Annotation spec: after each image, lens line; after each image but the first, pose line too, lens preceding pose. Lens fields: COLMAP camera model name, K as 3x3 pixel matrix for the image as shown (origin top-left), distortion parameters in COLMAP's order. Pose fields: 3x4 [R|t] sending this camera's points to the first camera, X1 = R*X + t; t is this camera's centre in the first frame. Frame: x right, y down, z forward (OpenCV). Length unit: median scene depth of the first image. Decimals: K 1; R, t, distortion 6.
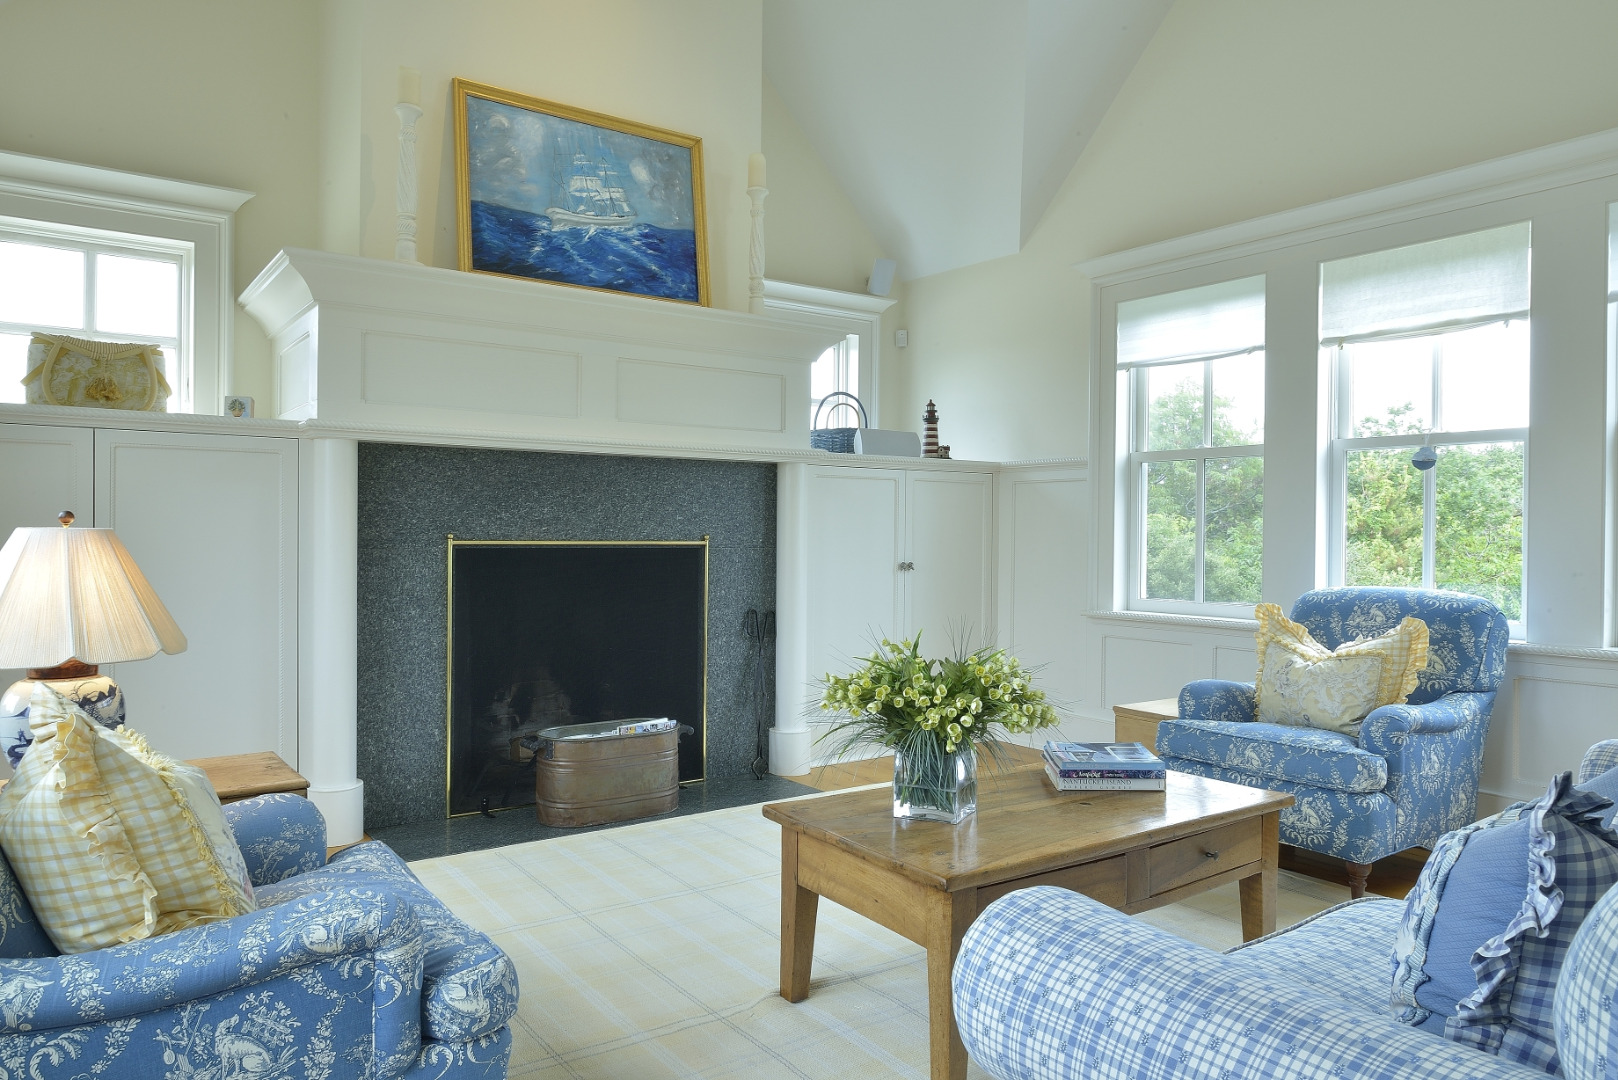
lens RADIAL K [[1084.7, 0, 810.1], [0, 1084.7, 541.6], [0, 0, 1]] dist [-0.011432, -0.002130]
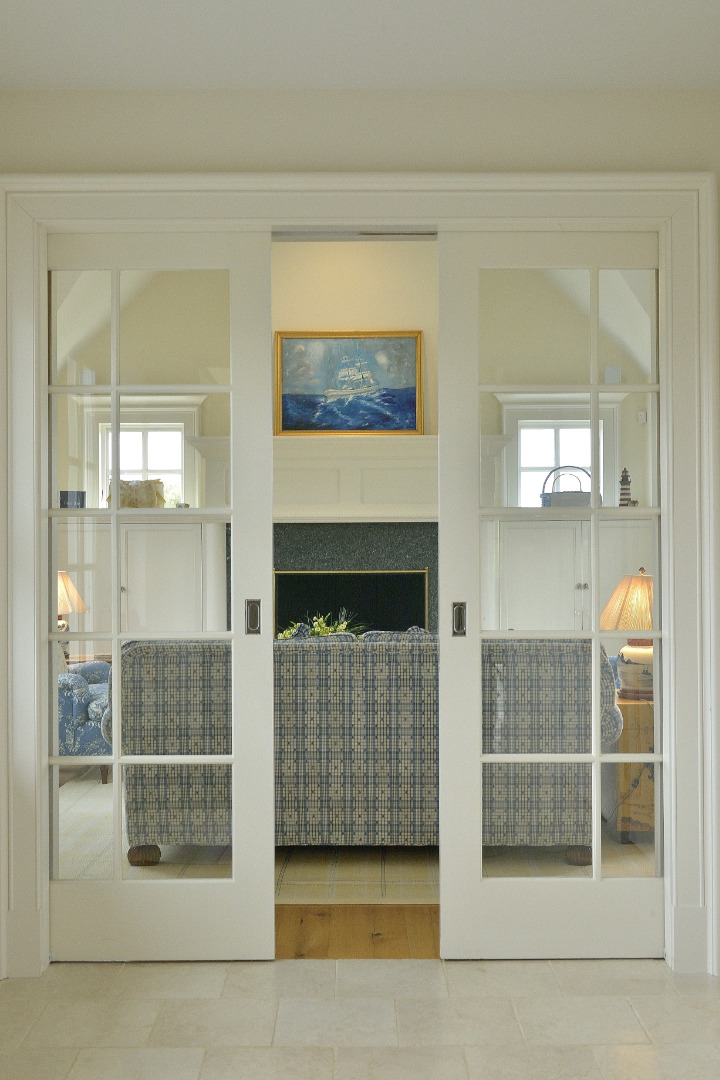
lens RADIAL K [[1210.0, 0, 360.9], [0, 1210.0, 541.0], [0, 0, 1]] dist [0.011174, 0.000000]
pose [[0.812856, -0.013697, -0.582303, 0.972797], [0.006256, 0.999871, -0.014786, -0.019971], [0.582431, 0.008376, 0.812837, -0.616971]]
